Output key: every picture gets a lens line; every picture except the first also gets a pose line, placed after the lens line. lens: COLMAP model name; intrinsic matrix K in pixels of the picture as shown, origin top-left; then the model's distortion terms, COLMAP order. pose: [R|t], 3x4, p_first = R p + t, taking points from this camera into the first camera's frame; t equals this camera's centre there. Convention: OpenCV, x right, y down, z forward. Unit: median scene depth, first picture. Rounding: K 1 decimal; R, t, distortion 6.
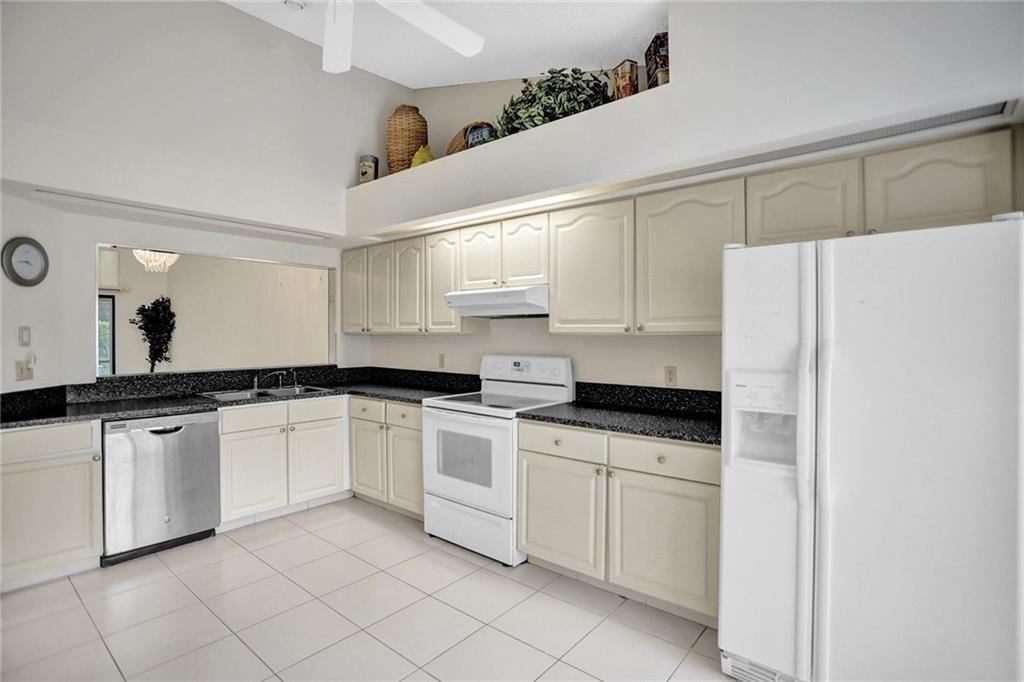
lens RADIAL K [[504.3, 0, 509.4], [0, 504.3, 336.5], [0, 0, 1]] dist [-0.070302, 0.034609]
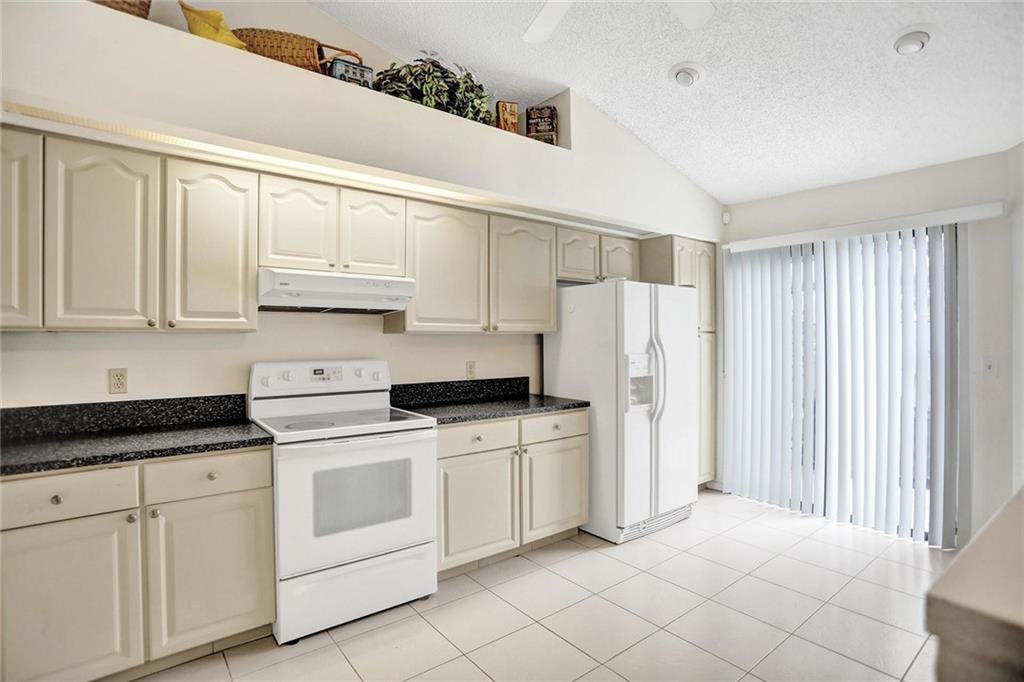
lens RADIAL K [[515.0, 0, 507.4], [0, 515.0, 338.2], [0, 0, 1]] dist [-0.069851, 0.037669]
pose [[0.208475, 0.001494, 0.978027, -0.687339], [0.009175, 0.999952, -0.003483, 0.008908], [-0.977985, 0.009699, 0.208451, 0.549424]]
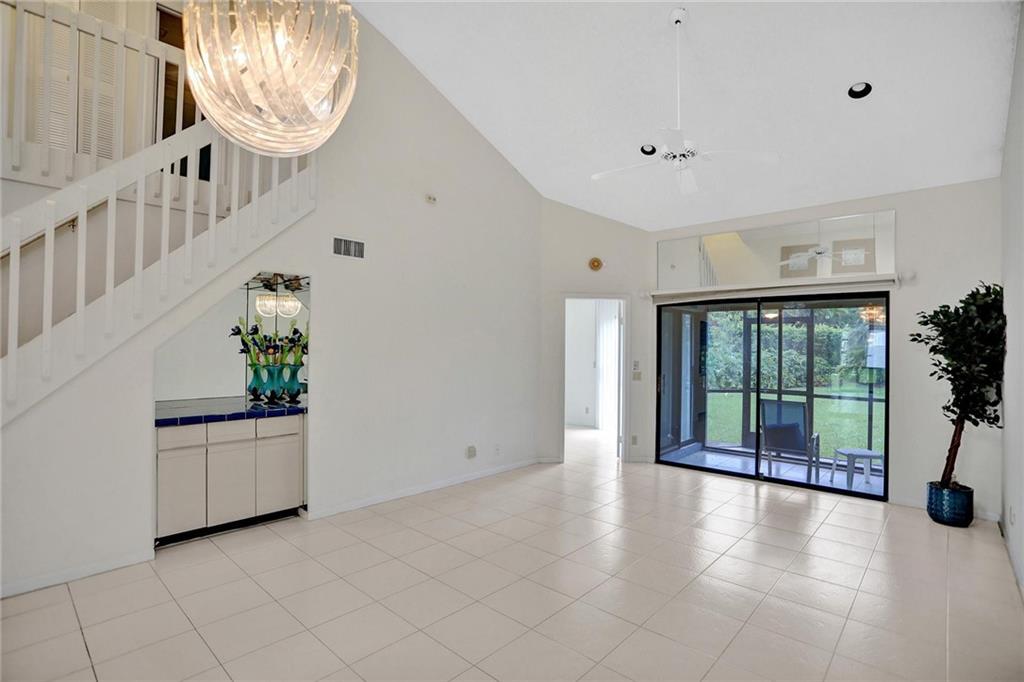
lens RADIAL K [[501.3, 0, 507.8], [0, 501.3, 342.5], [0, 0, 1]] dist [-0.074896, 0.032523]
pose [[-0.035160, -0.008475, -0.999346, -0.594636], [-0.015091, 0.999855, -0.007948, -0.038741], [0.999268, 0.014802, -0.035283, 1.412663]]
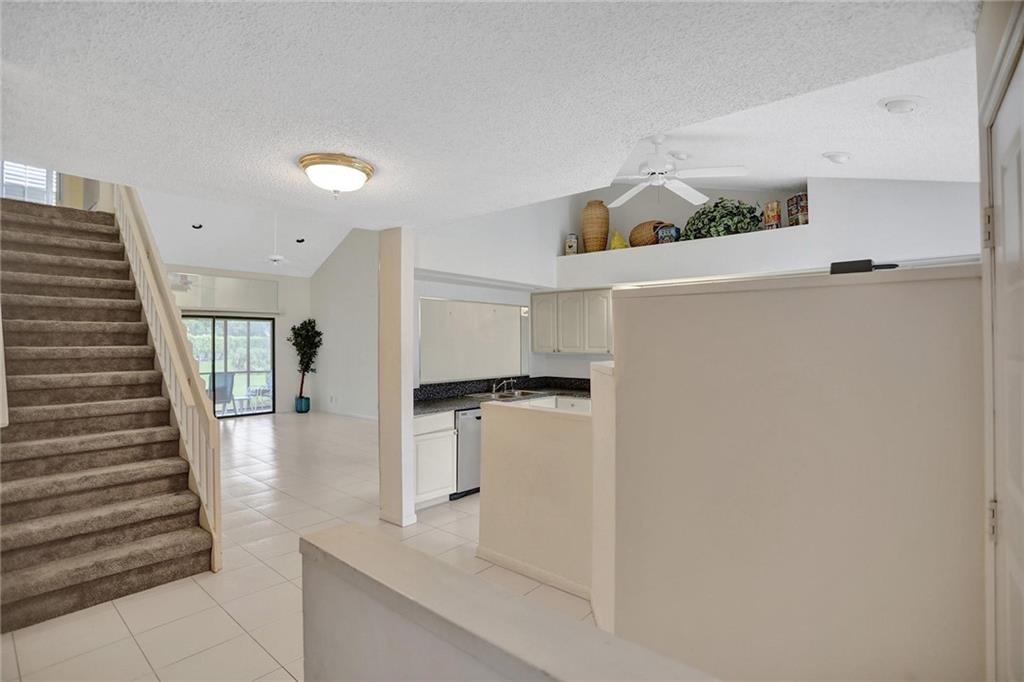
lens RADIAL K [[505.1, 0, 514.4], [0, 505.1, 337.3], [0, 0, 1]] dist [-0.065527, 0.034061]
pose [[0.999944, -0.003026, -0.010162, -0.479396], [0.002874, 0.999884, -0.014958, -0.037663], [0.010206, 0.014928, 0.999836, -0.543666]]
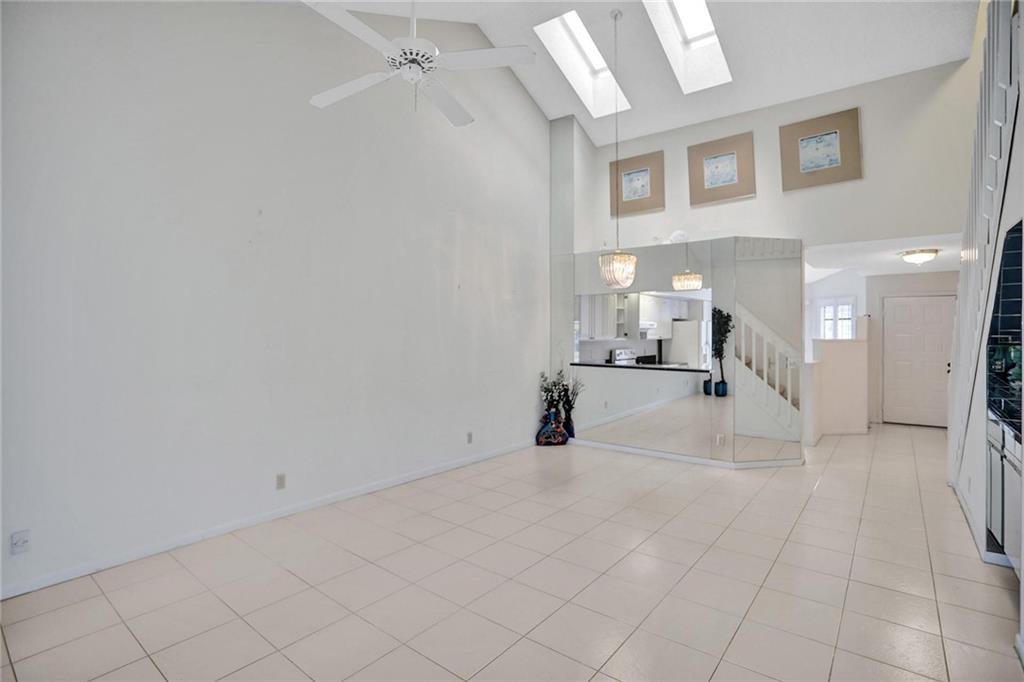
lens RADIAL K [[505.1, 0, 514.4], [0, 505.1, 337.3], [0, 0, 1]] dist [-0.065527, 0.034061]
pose [[-0.039949, -0.015214, 0.999086, -2.321970], [0.002430, 0.999880, 0.015323, -0.052733], [-0.999199, 0.003040, -0.039907, 1.606074]]
